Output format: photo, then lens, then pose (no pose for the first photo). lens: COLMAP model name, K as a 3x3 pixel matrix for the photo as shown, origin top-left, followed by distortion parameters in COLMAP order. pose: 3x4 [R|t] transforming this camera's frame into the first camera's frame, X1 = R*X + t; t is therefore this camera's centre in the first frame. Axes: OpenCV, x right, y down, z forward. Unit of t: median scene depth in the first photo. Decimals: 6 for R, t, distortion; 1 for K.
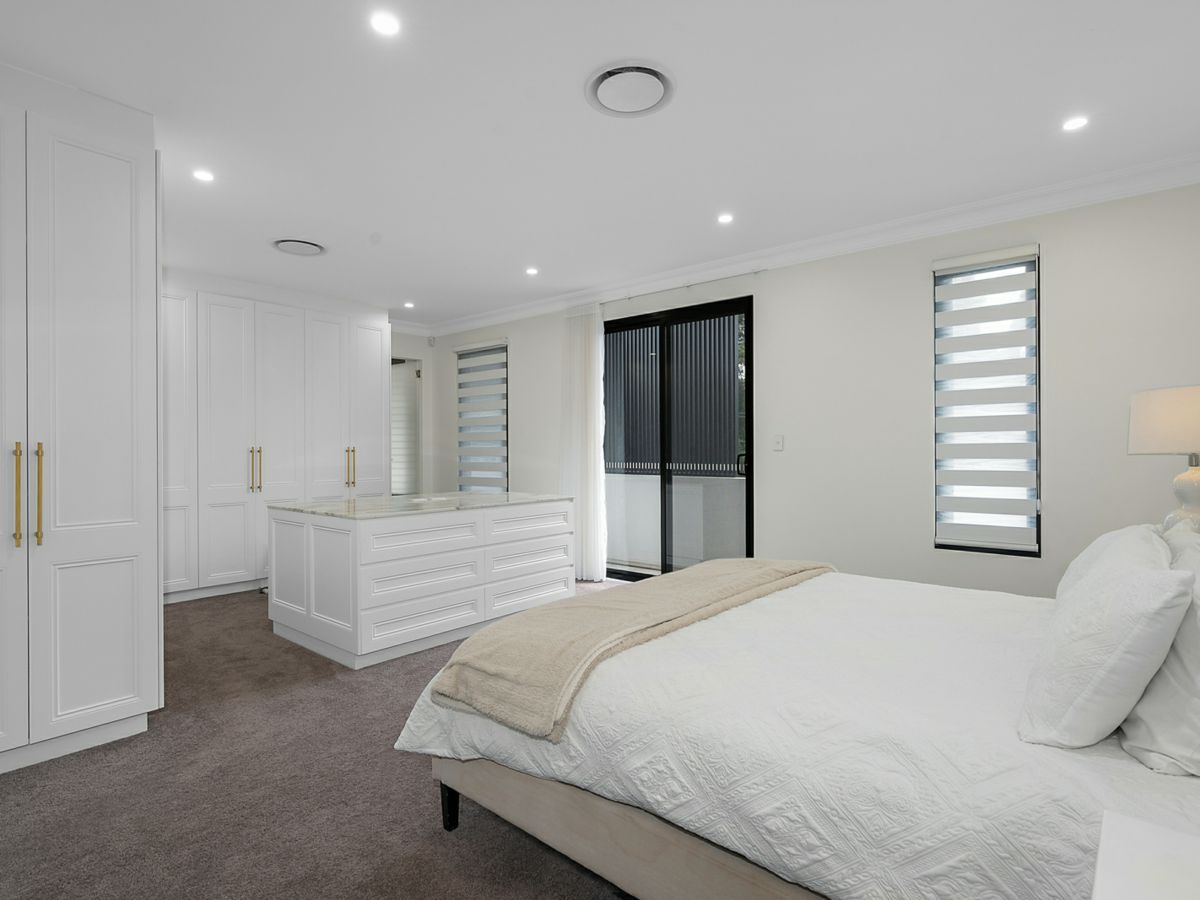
lens RADIAL K [[634.4, 0, 613.0], [0, 634.4, 446.9], [0, 0, 1]] dist [-0.000219, 0.001171]
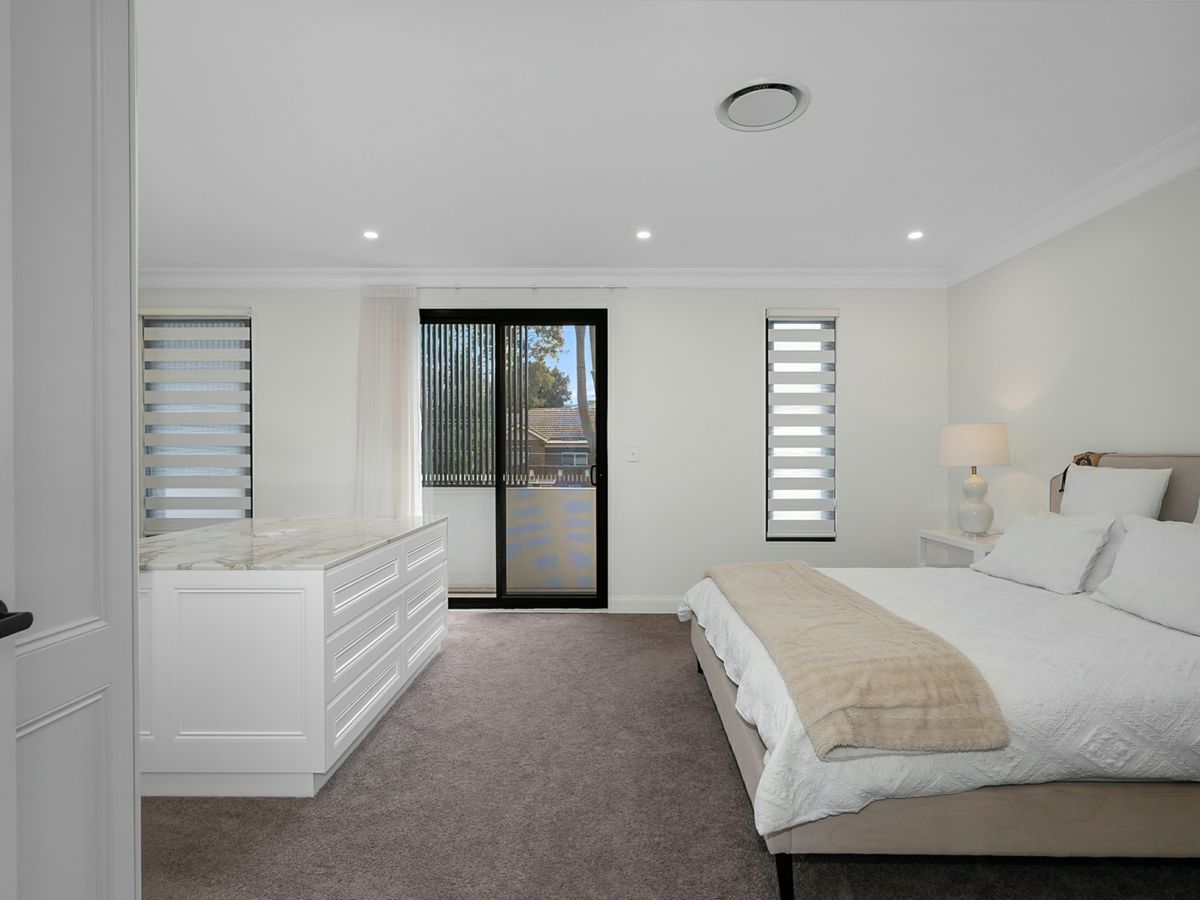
lens RADIAL K [[634.4, 0, 607.7], [0, 634.4, 455.6], [0, 0, 1]] dist [-0.000219, 0.001171]
pose [[0.759965, 0.005781, 0.649938, -0.410230], [-0.008322, 0.999965, 0.000836, -0.004294], [-0.649911, -0.006044, 0.759987, 0.204045]]
